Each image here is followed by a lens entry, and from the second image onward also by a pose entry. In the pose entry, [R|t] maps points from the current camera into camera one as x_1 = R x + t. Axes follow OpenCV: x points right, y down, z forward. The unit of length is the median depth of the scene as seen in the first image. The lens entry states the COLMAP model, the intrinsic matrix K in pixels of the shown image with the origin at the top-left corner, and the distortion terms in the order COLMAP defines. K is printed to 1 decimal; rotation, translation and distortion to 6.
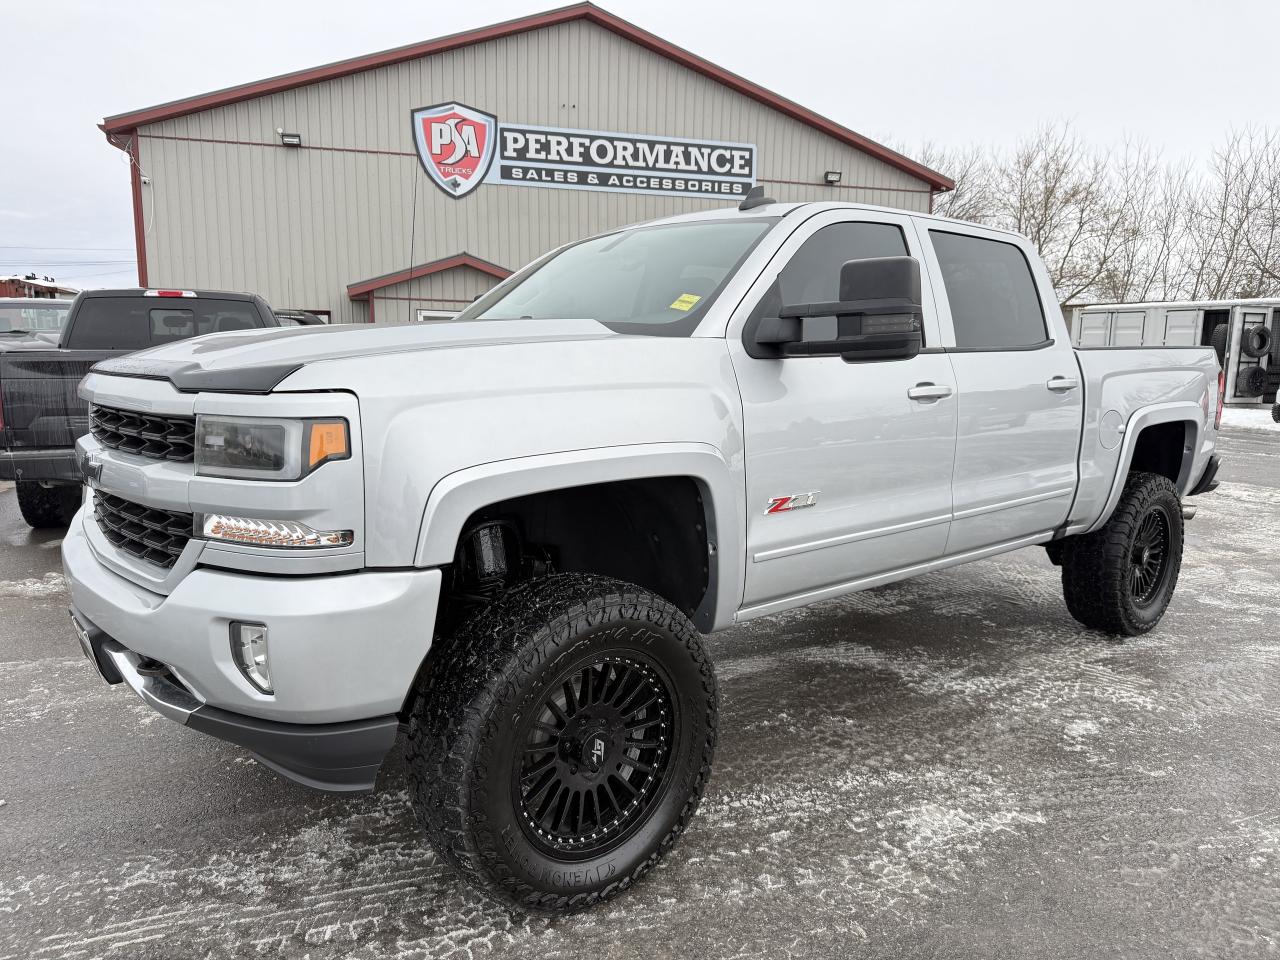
lens RADIAL K [[901.1, 0, 658.3], [0, 901.1, 482.1], [0, 0, 1]] dist [0.046059, -0.073814]
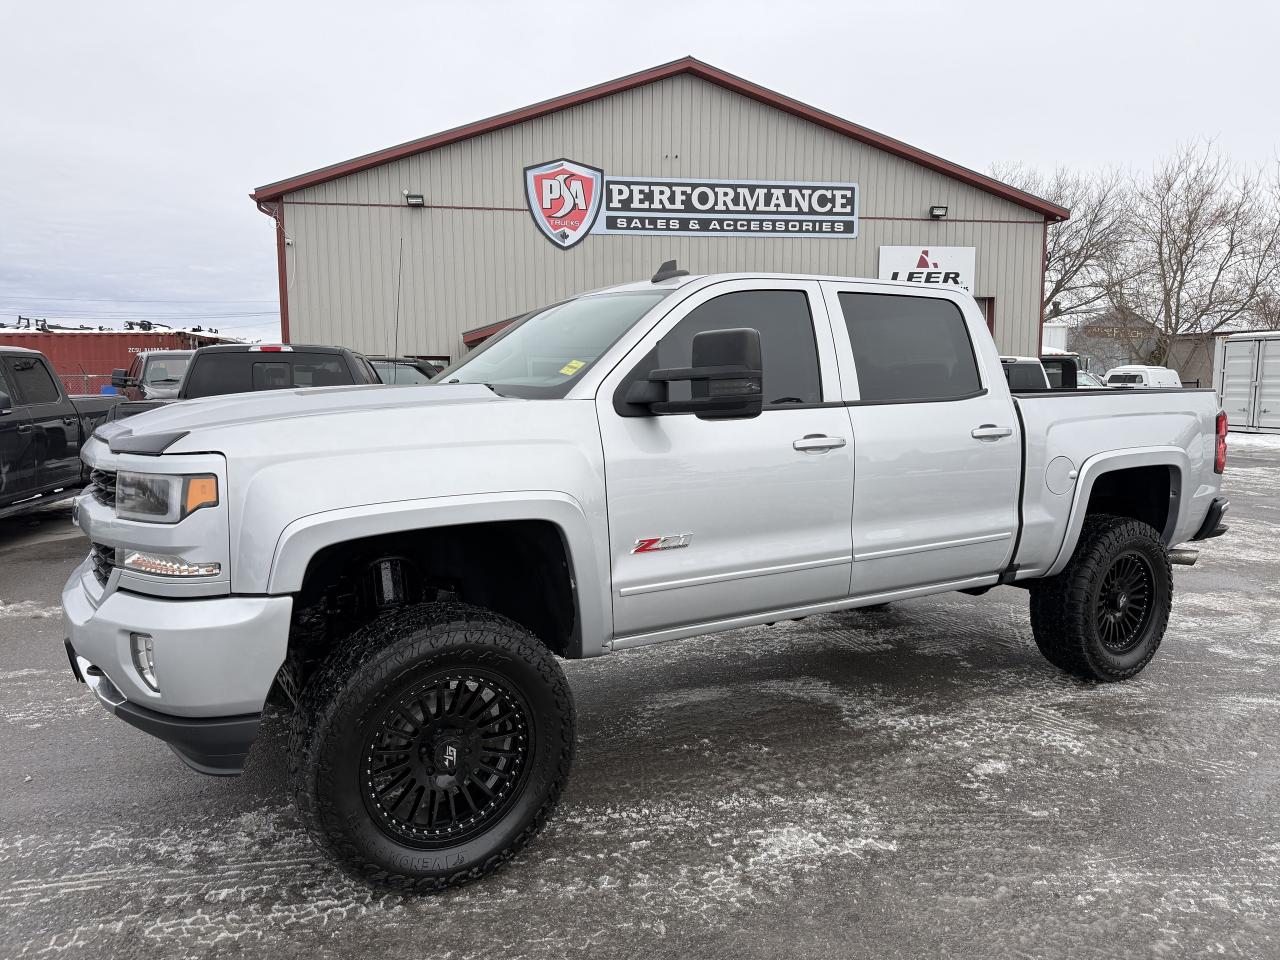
lens RADIAL K [[889.4, 0, 640.0], [0, 889.4, 480.0], [0, 0, 1]] dist [0.059323, -0.079159]
pose [[0.987699, 0.003007, -0.156338, 0.170349], [-0.009311, 0.999172, -0.039607, -0.007255], [0.156089, 0.040576, 0.986909, -0.057178]]
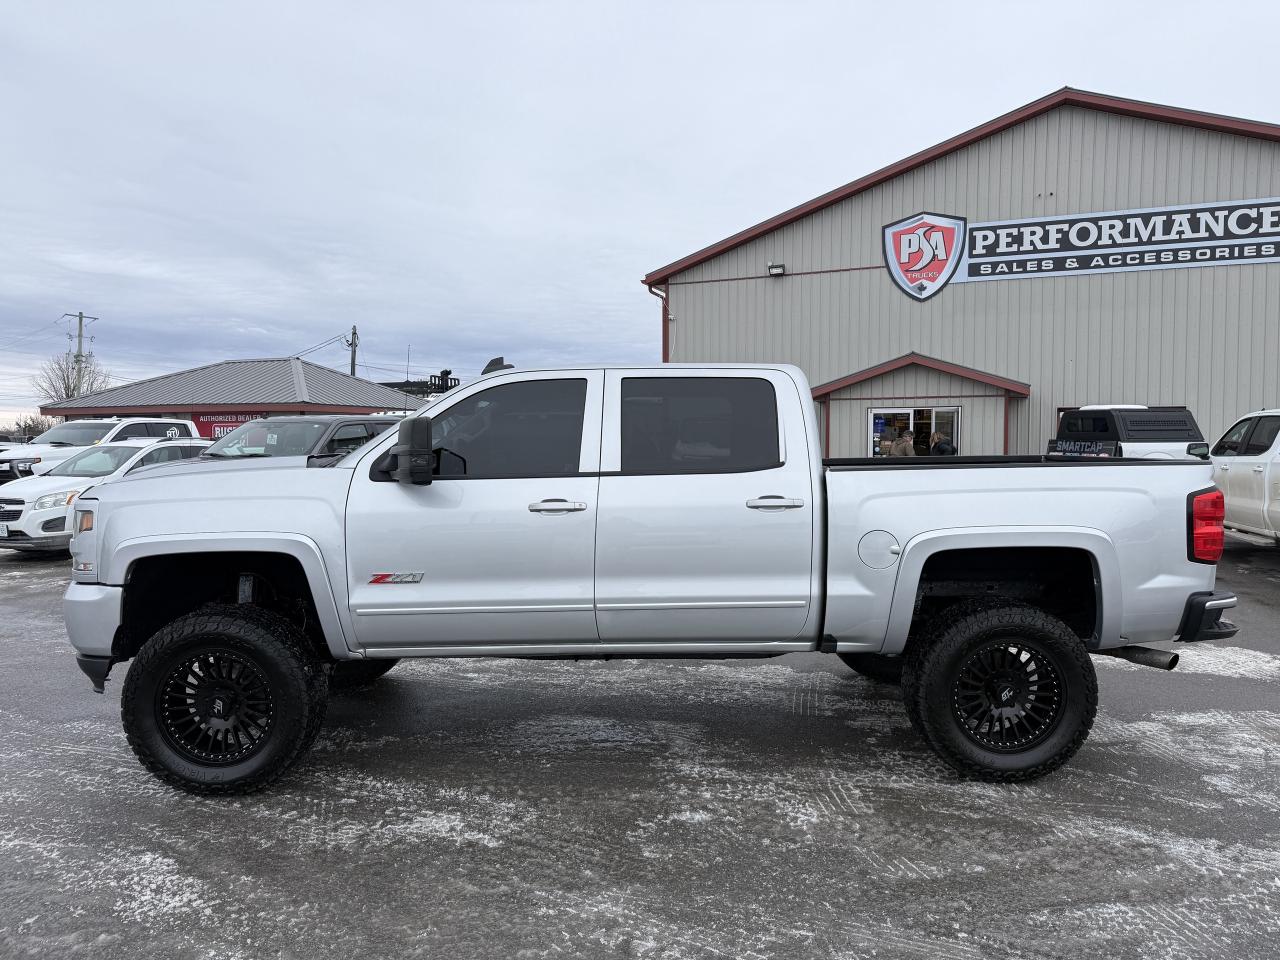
lens RADIAL K [[907.3, 0, 640.0], [0, 907.3, 480.0], [0, 0, 1]] dist [-0.047716, -0.002467]
pose [[0.763885, 0.010662, -0.645265, 1.172919], [-0.074178, 0.994687, -0.071379, -0.051747], [0.641076, 0.102390, 0.760617, 0.120511]]
